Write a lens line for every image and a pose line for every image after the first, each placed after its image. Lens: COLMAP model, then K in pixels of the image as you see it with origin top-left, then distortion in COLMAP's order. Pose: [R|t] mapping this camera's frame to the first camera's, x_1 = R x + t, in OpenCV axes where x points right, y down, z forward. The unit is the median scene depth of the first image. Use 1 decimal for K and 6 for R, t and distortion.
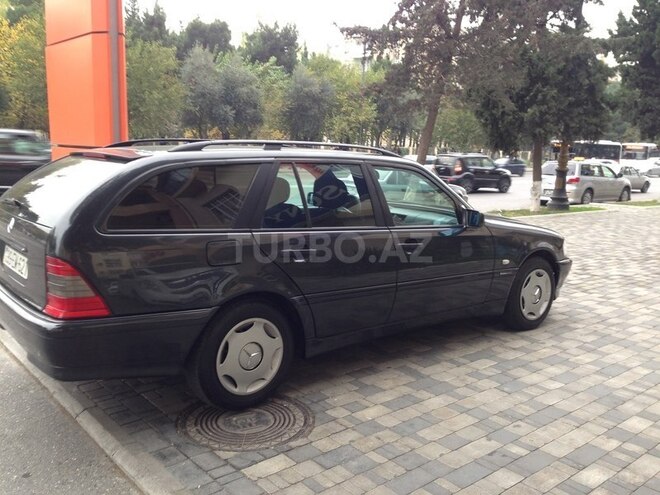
lens RADIAL K [[597.9, 0, 330.0], [0, 597.9, 247.5], [0, 0, 1]] dist [0.158669, -0.275688]
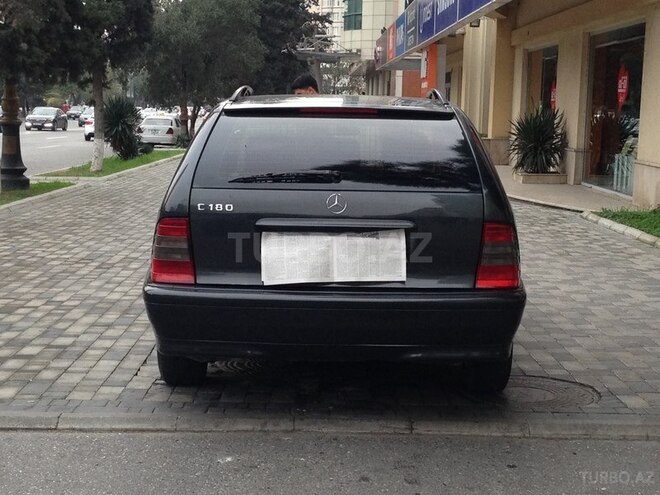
lens RADIAL K [[1168.6, 0, 330.0], [0, 1168.6, 247.5], [0, 0, 1]] dist [0.045665, 0.198353]
pose [[0.641923, -0.105854, 0.759427, -1.410023], [0.122695, 0.991843, 0.034539, -0.027530], [-0.756889, 0.071006, 0.649675, 0.043151]]
